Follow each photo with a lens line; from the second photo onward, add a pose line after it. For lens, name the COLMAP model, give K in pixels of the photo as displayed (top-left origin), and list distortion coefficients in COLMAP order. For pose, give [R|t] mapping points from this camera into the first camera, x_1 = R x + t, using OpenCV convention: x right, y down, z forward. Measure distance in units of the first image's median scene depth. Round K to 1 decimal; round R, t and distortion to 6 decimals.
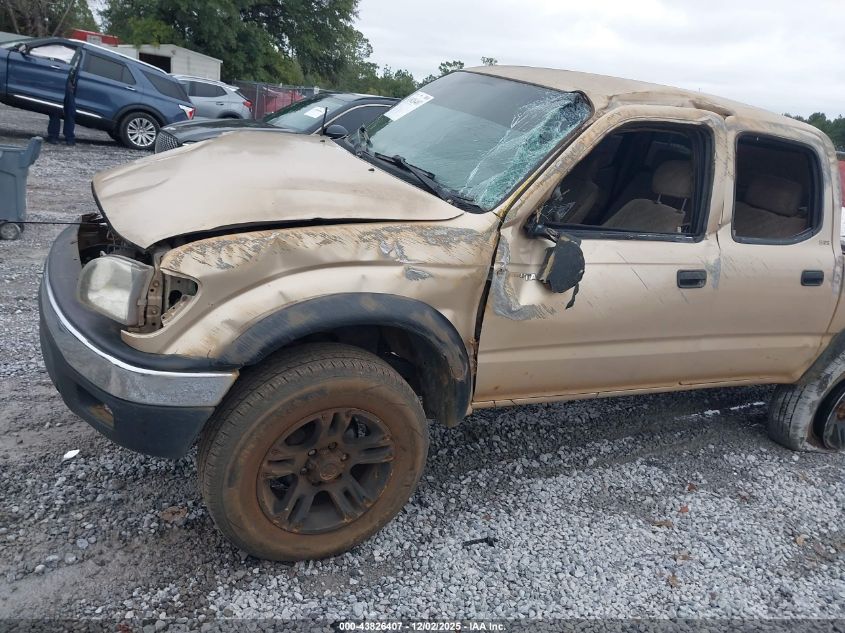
lens RADIAL K [[665.2, 0, 439.2], [0, 665.2, 317.8], [0, 0, 1]] dist [0.118451, -0.242410]
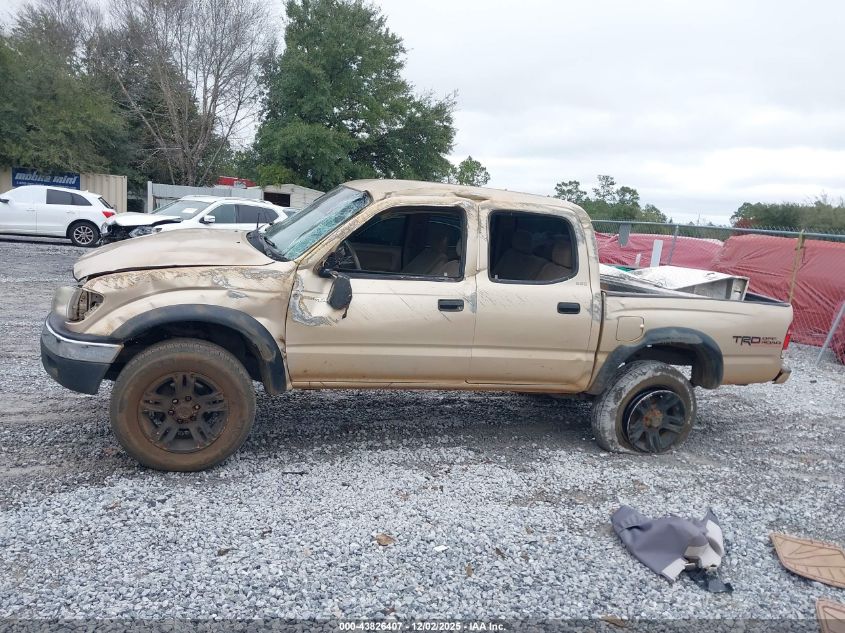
lens RADIAL K [[665.2, 0, 439.2], [0, 665.2, 317.8], [0, 0, 1]] dist [0.118451, -0.242410]
pose [[0.982049, -0.032058, -0.185883, 0.753602], [0.000009, 0.985460, -0.169908, 0.269885], [0.188627, 0.166857, 0.967770, -0.534643]]
